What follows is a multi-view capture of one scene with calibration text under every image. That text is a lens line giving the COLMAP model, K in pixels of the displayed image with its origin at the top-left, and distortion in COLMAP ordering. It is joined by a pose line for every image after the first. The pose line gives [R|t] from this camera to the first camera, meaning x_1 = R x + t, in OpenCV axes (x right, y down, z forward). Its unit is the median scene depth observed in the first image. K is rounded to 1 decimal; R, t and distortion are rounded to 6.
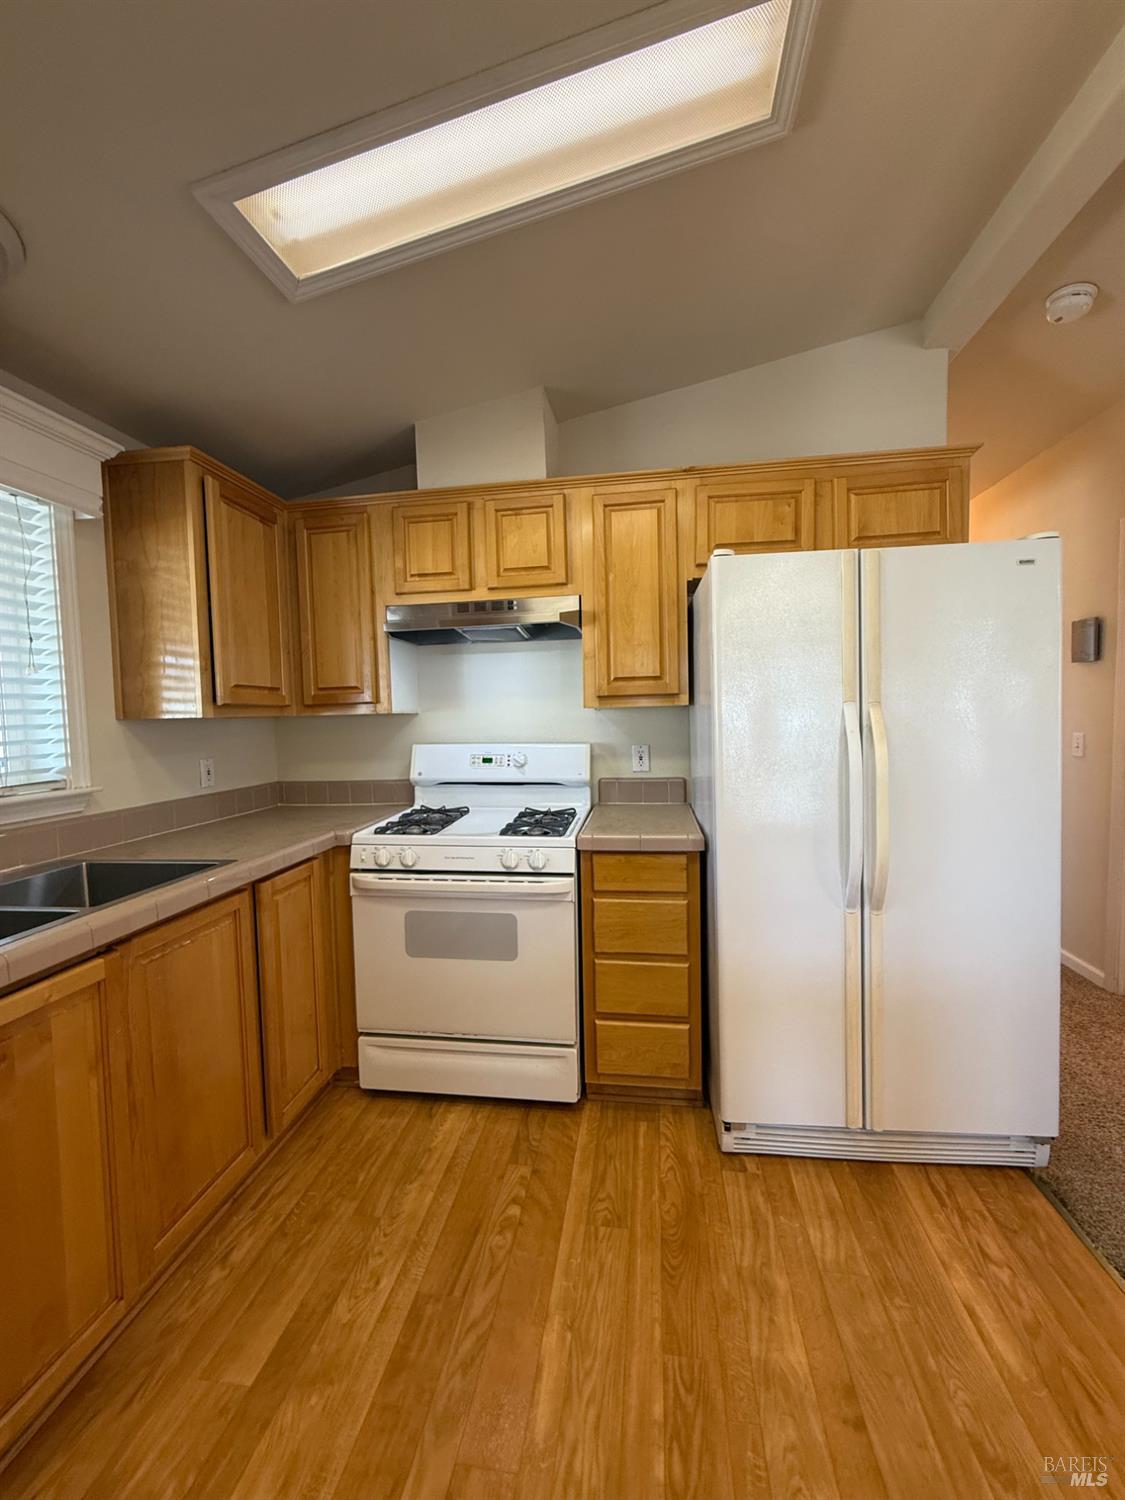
lens RADIAL K [[601.7, 0, 568.6], [0, 601.7, 744.2], [0, 0, 1]] dist [-0.000517, 0.000450]
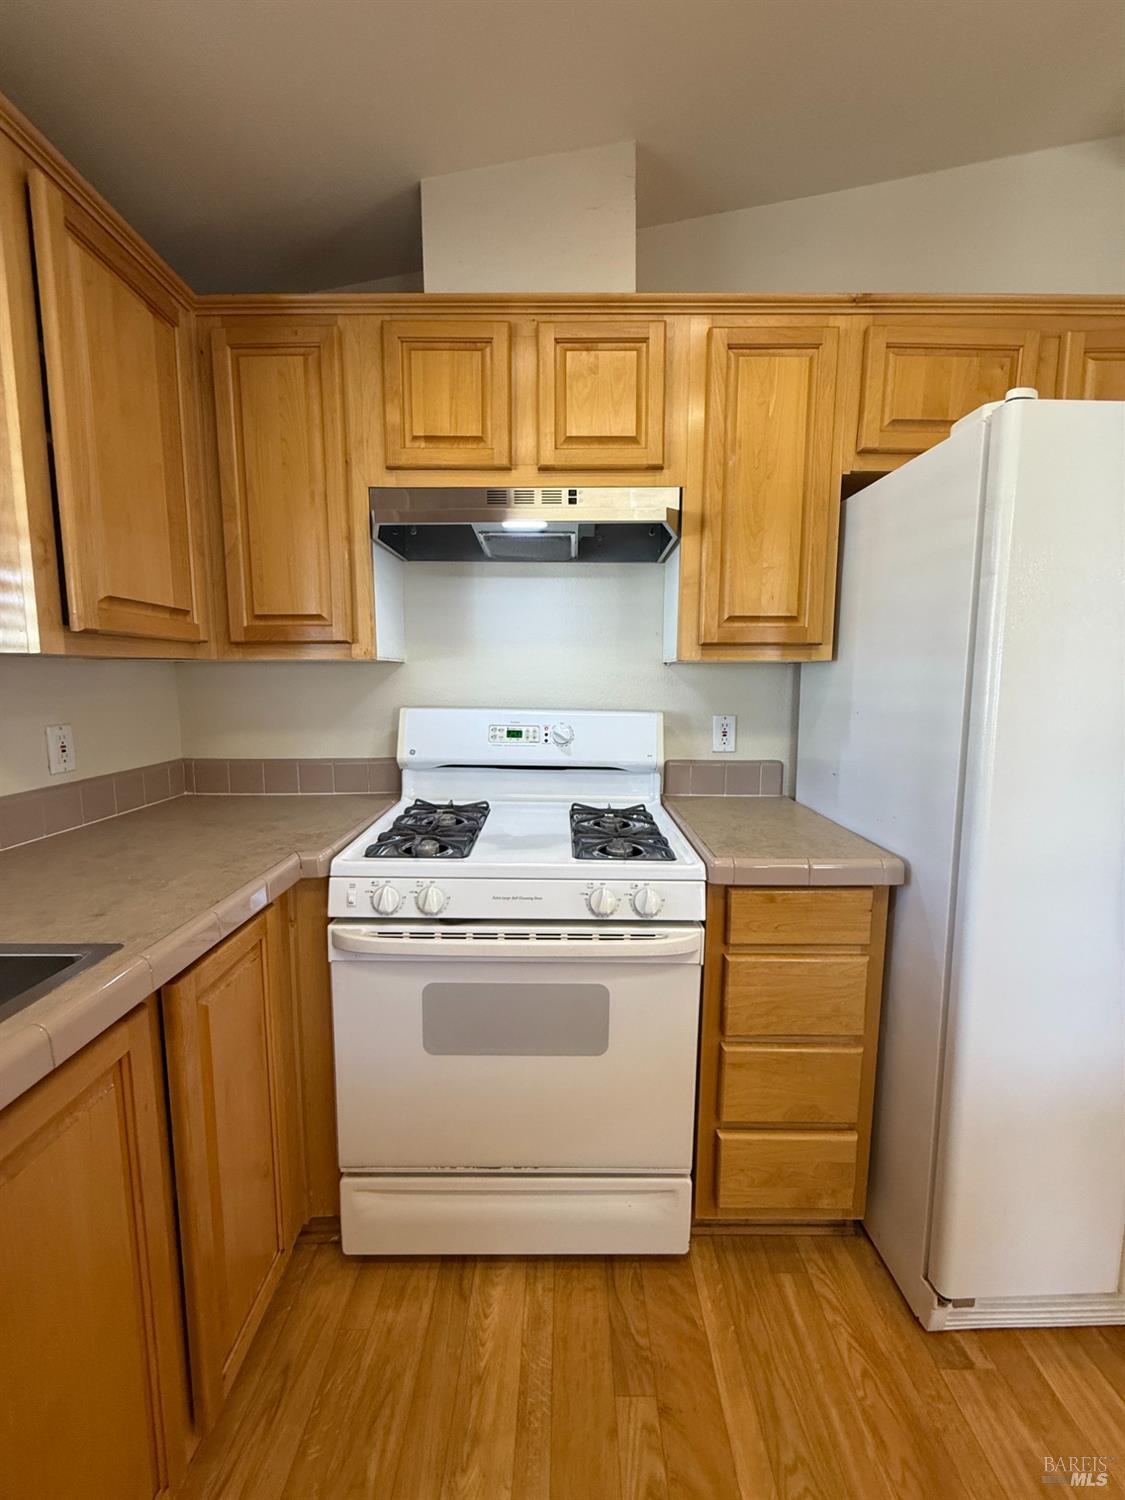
lens RADIAL K [[601.7, 0, 568.5], [0, 601.7, 745.6], [0, 0, 1]] dist [-0.000517, 0.000450]
pose [[0.989512, 0.012426, 0.143917, -0.220871], [-0.022011, 0.997629, 0.065201, -0.007511], [-0.142766, -0.067685, 0.987439, 0.398379]]
